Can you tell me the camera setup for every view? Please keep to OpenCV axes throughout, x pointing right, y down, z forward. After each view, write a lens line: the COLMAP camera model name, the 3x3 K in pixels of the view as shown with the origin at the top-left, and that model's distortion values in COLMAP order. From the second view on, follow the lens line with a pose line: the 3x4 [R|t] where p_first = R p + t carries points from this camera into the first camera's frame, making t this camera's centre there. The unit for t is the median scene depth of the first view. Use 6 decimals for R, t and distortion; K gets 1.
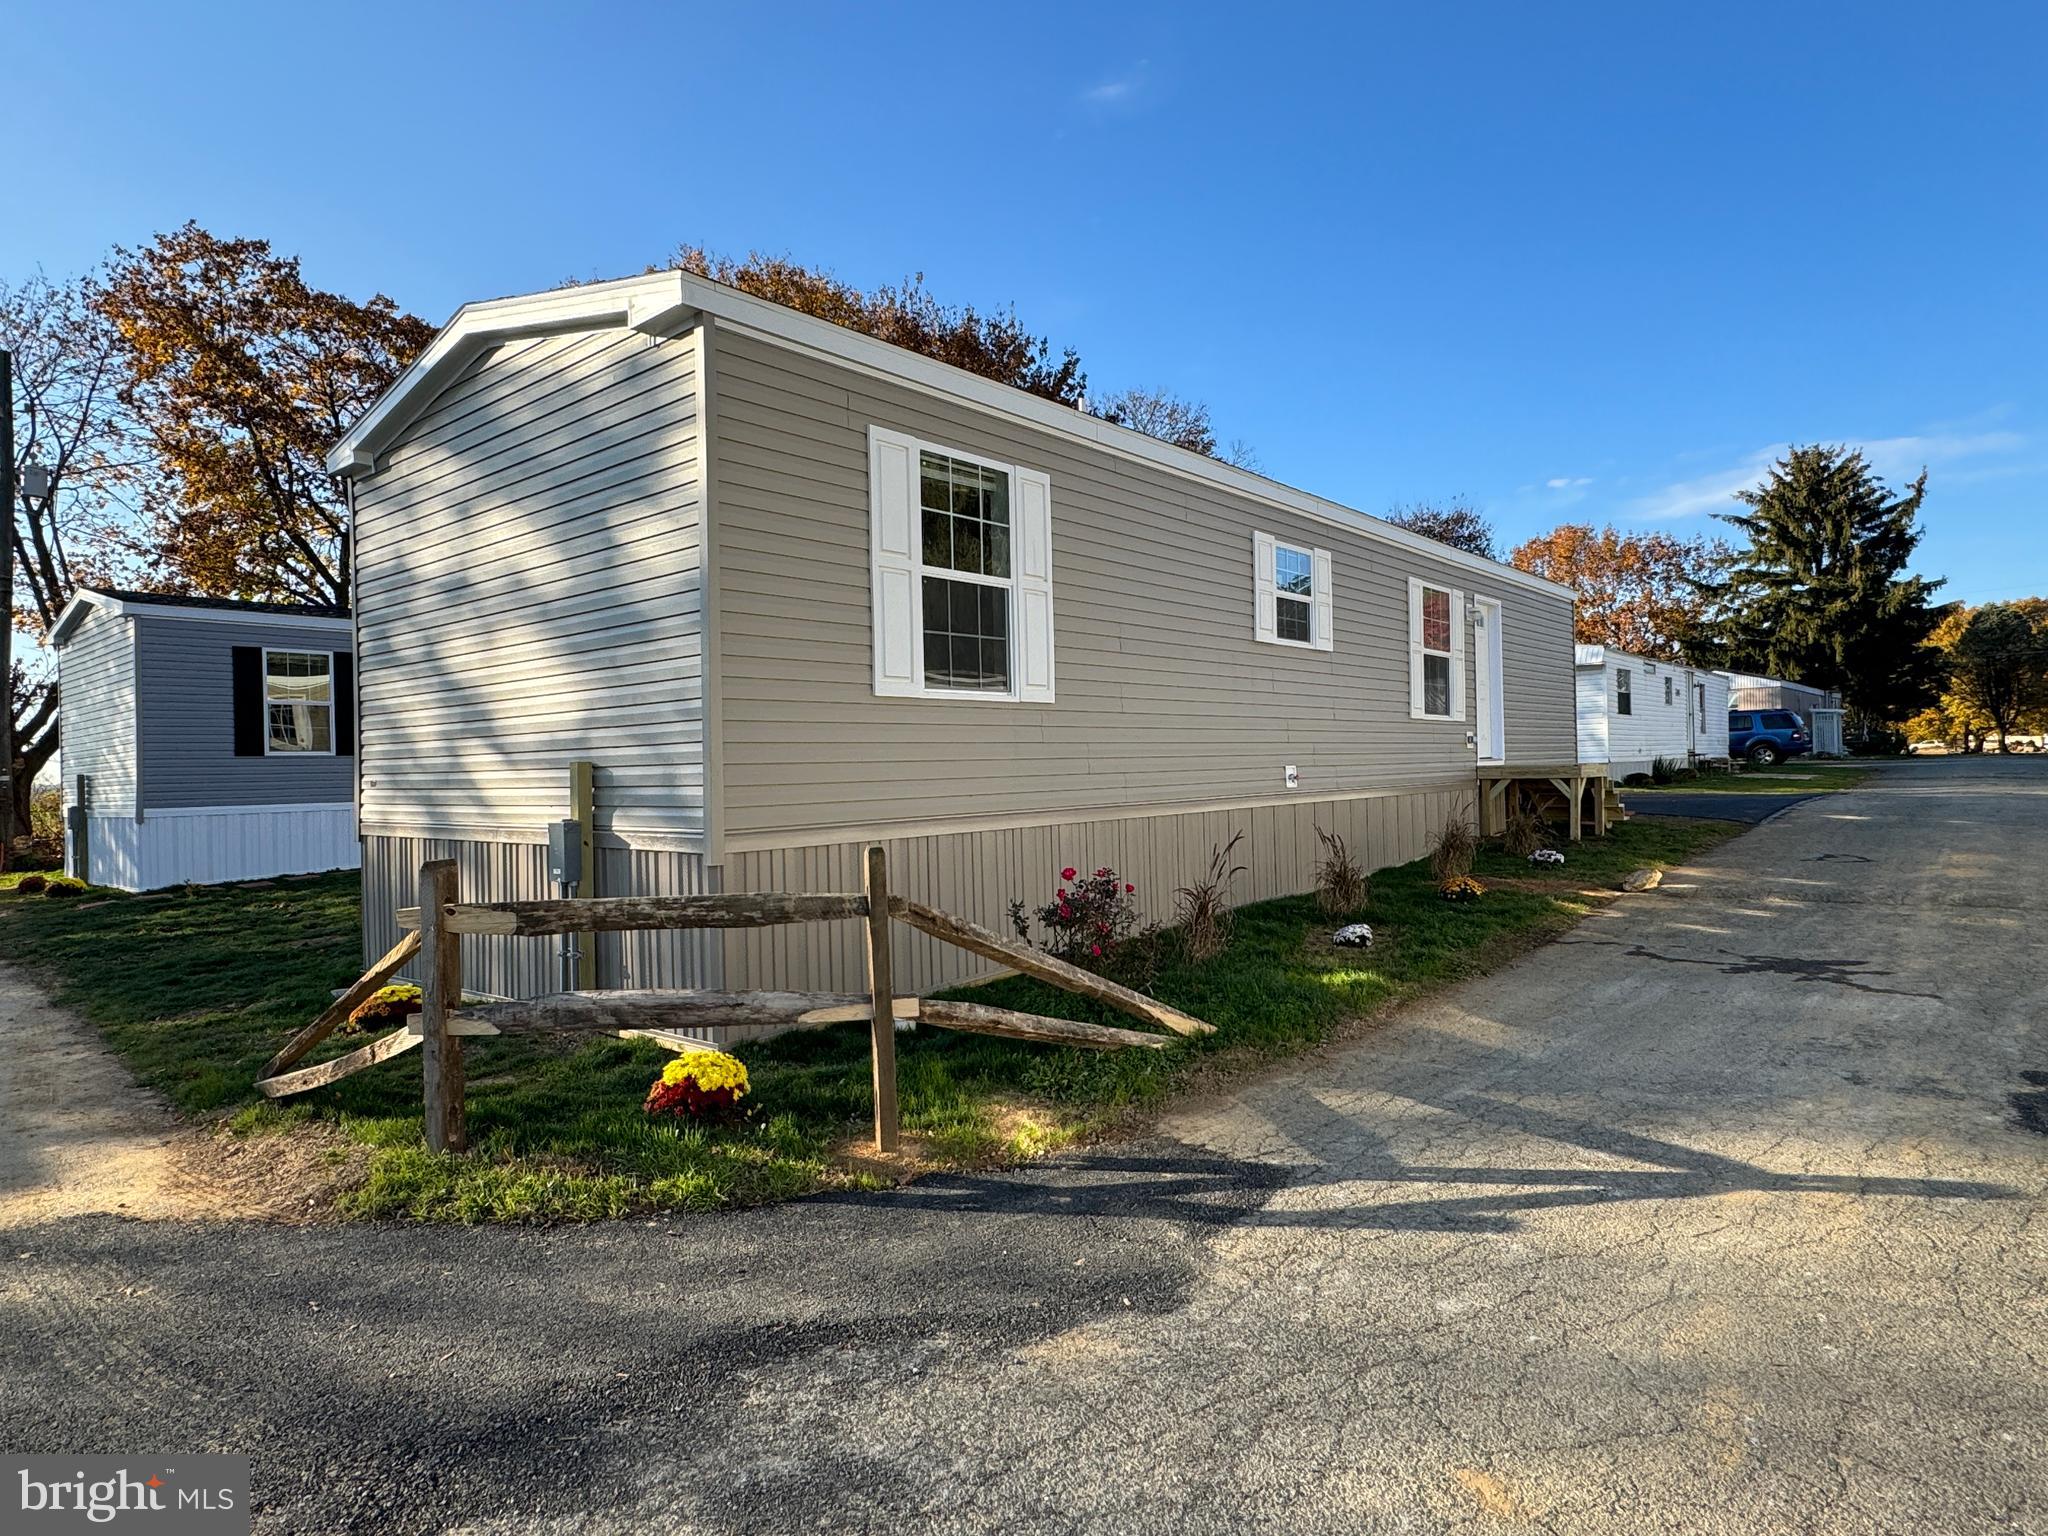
lens RADIAL K [[1120.0, 0, 1024.0], [0, 1120.0, 768.0], [0, 0, 1]] dist [-0.047959, -0.000288]
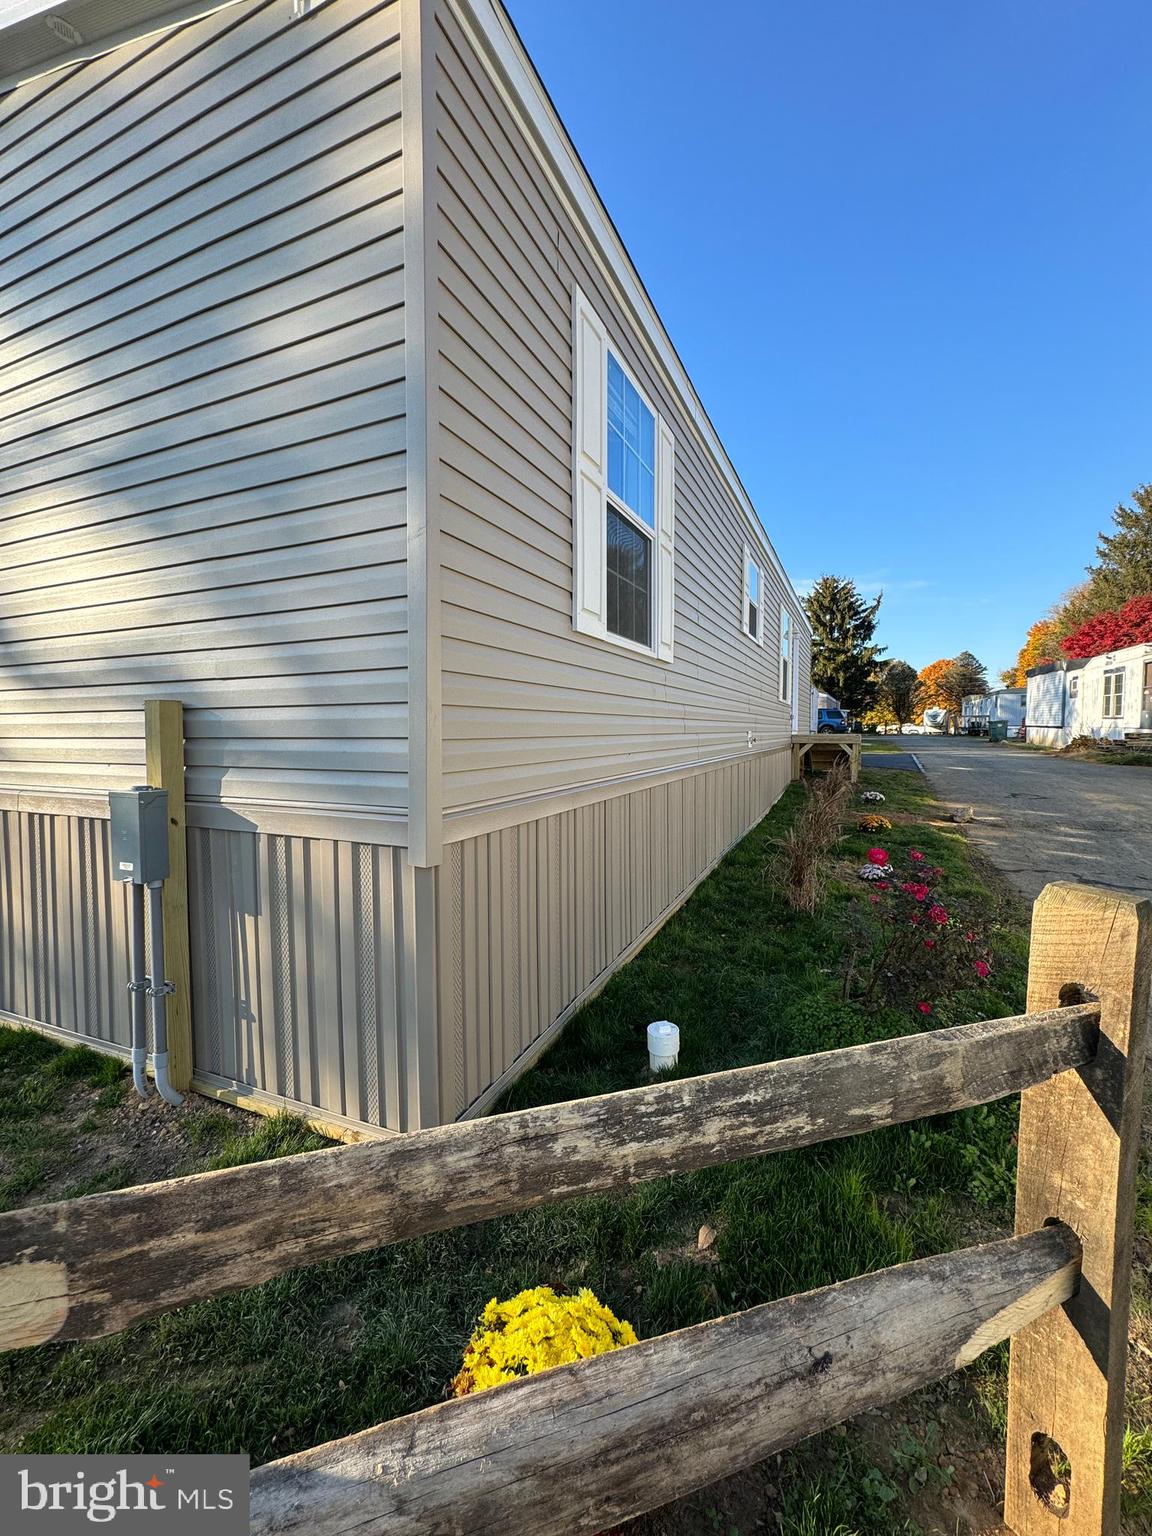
lens RADIAL K [[612.5, 0, 575.5], [0, 612.5, 762.0], [0, 0, 1]] dist [-0.002330, 0.000302]
pose [[0.961321, 0.007497, 0.275328, -0.226929], [-0.020608, 0.998785, 0.044757, 0.008849], [-0.274658, -0.048700, 0.960308, 0.499367]]
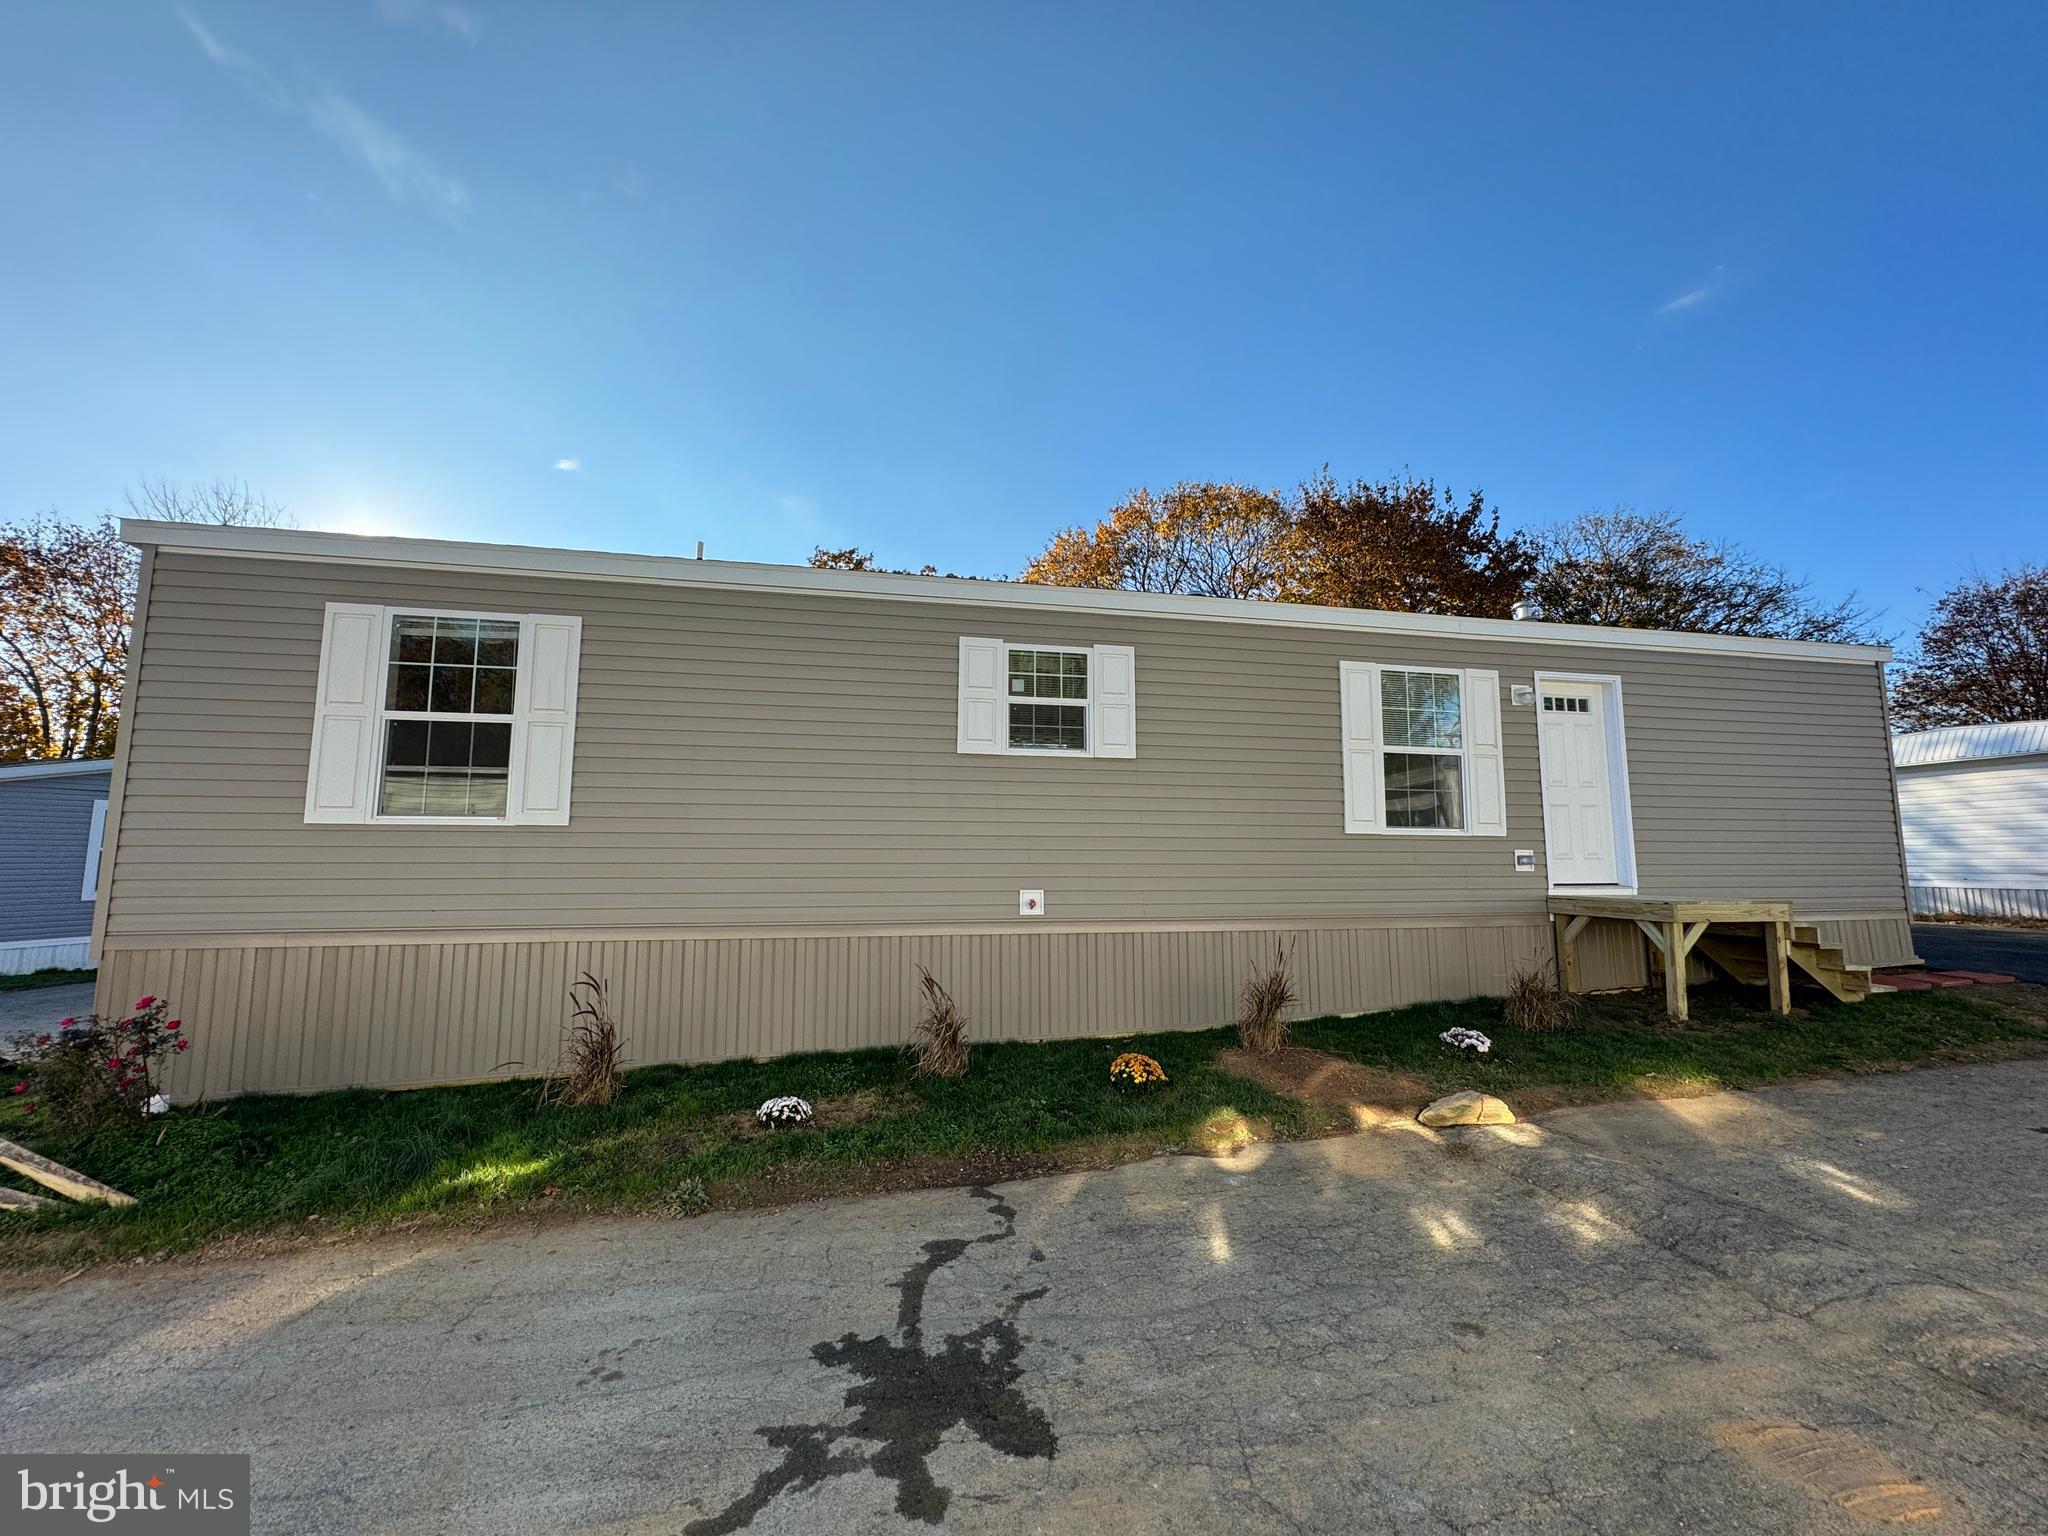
lens RADIAL K [[796.2, 0, 1024.0], [0, 796.2, 768.0], [0, 0, 1]] dist [-0.000638, -0.000135]
pose [[0.801894, -0.051166, -0.595271, 0.871393], [-0.020047, 0.993461, -0.112398, -0.038335], [0.597129, 0.102065, 0.795625, 0.686788]]
